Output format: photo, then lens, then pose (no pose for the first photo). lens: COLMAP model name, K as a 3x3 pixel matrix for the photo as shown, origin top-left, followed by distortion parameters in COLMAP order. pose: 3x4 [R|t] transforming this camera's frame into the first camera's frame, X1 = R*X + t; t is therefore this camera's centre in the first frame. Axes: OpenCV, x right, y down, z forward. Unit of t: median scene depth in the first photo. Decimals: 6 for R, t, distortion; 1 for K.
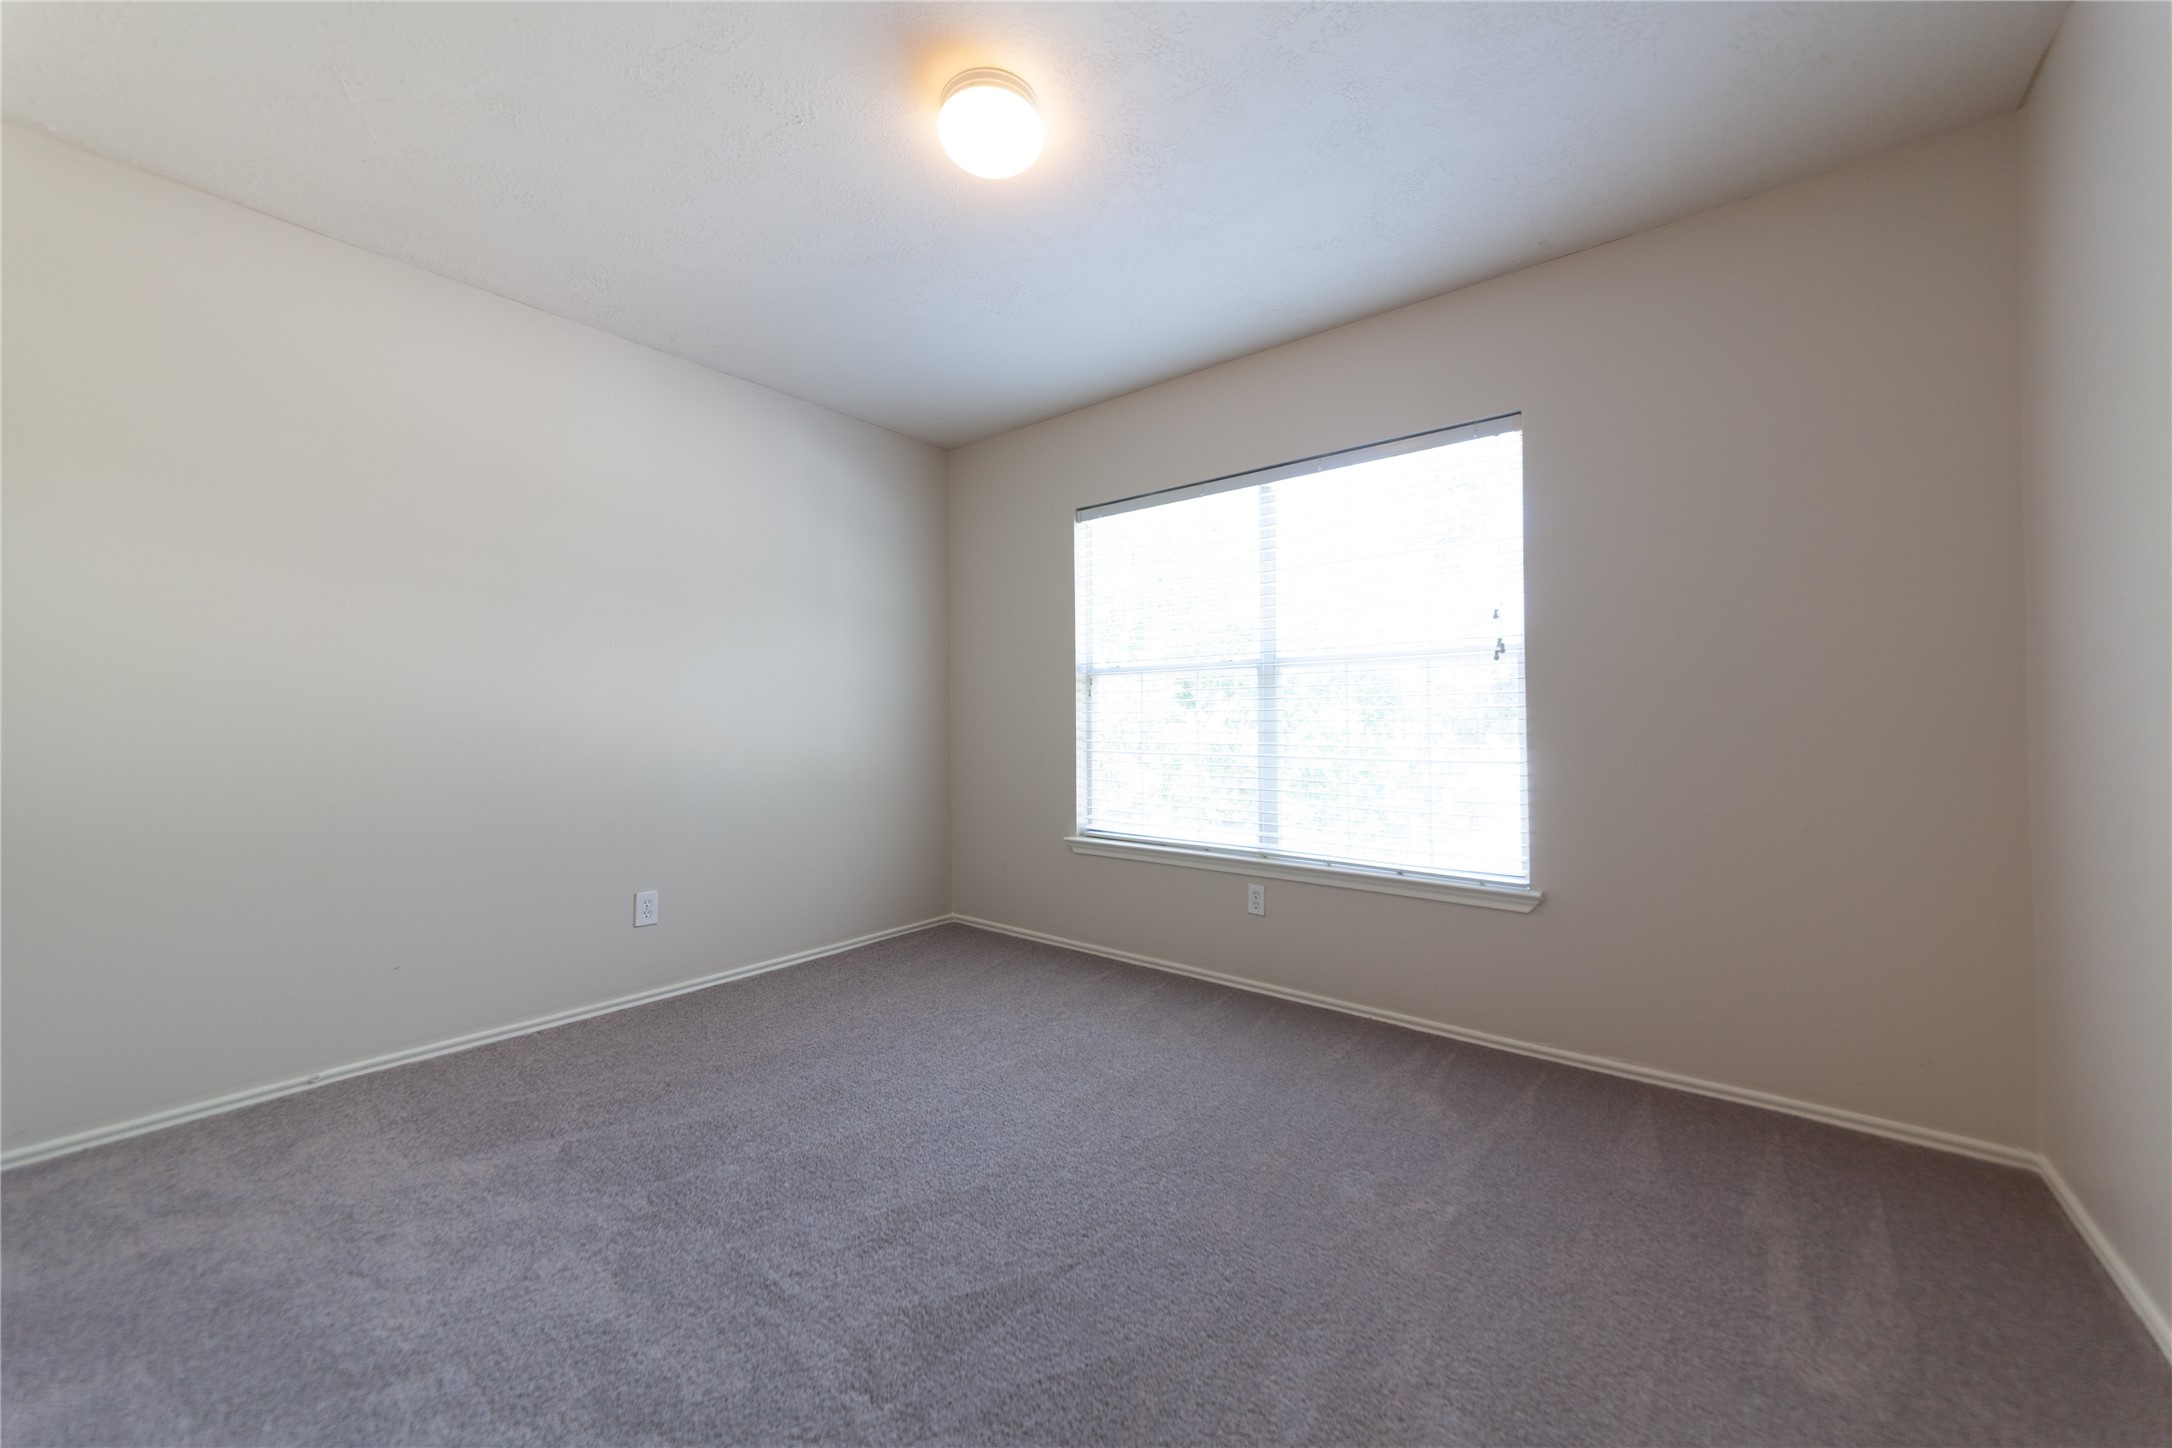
lens RADIAL K [[772.1, 0, 1100.2], [0, 772.1, 724.5], [0, 0, 1]] dist [0.001463, 0.001355]
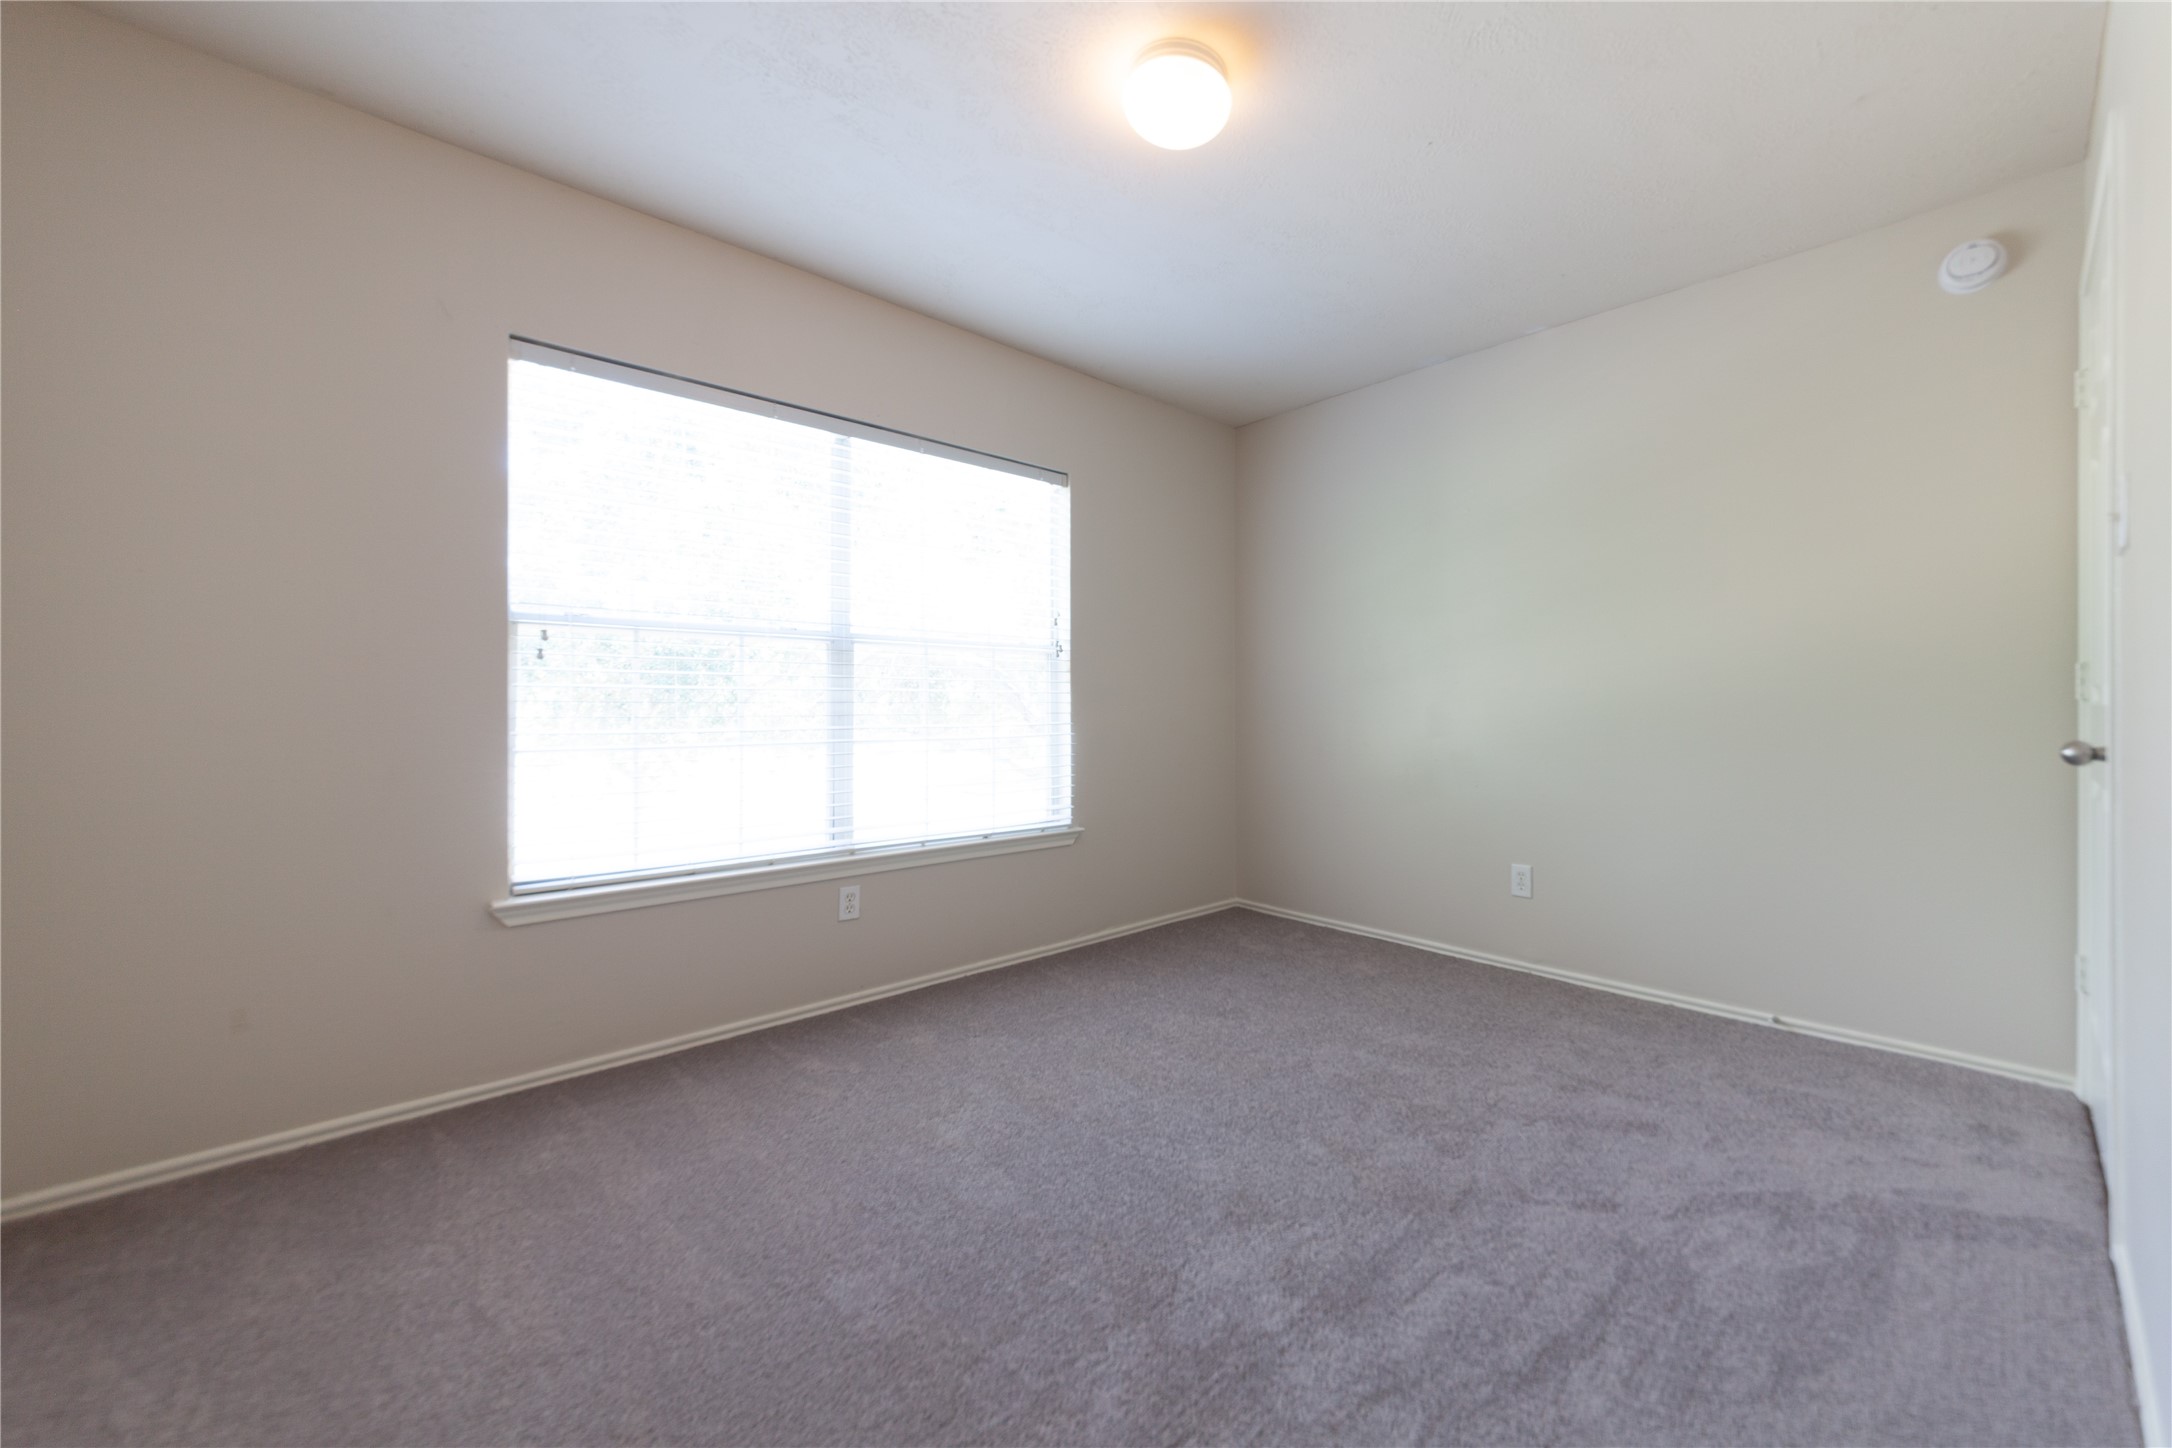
lens RADIAL K [[772.1, 0, 1146.0], [0, 772.1, 704.7], [0, 0, 1]] dist [0.001463, 0.001355]
pose [[0.185161, 0.000955, 0.982708, -0.598992], [-0.002482, 0.999997, -0.000504, -0.001804], [-0.982705, -0.002346, 0.185163, 0.493436]]
